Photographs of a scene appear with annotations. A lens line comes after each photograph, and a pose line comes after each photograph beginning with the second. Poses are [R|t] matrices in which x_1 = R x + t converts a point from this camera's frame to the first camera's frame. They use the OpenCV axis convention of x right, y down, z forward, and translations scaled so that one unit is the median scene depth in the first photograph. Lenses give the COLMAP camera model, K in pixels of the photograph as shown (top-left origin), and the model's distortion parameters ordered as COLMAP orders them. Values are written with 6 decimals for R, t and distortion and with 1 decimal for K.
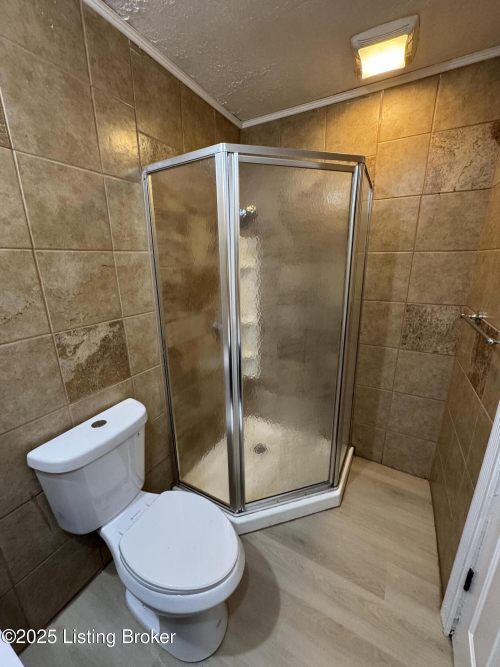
lens RADIAL K [[264.4, 0, 248.9], [0, 264.4, 334.1], [0, 0, 1]] dist [-0.004325, 0.000349]
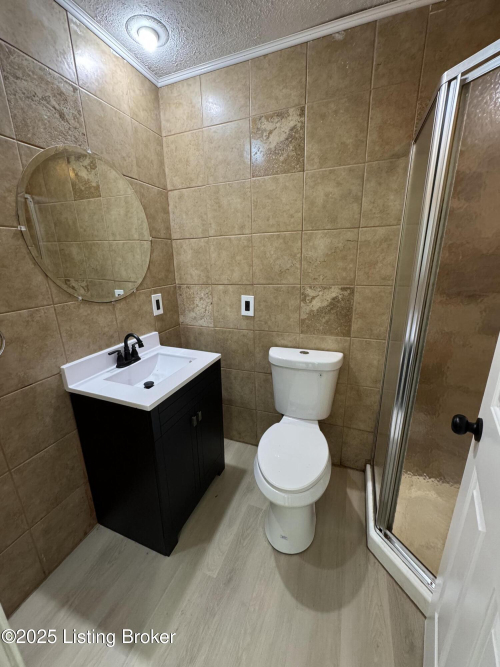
lens RADIAL K [[264.4, 0, 249.3], [0, 264.4, 333.0], [0, 0, 1]] dist [-0.004325, 0.000349]
pose [[0.141834, 0.279562, -0.949594, 0.727706], [-0.249597, 0.938396, 0.238985, -0.030287], [0.957906, 0.203120, 0.202874, 0.398059]]
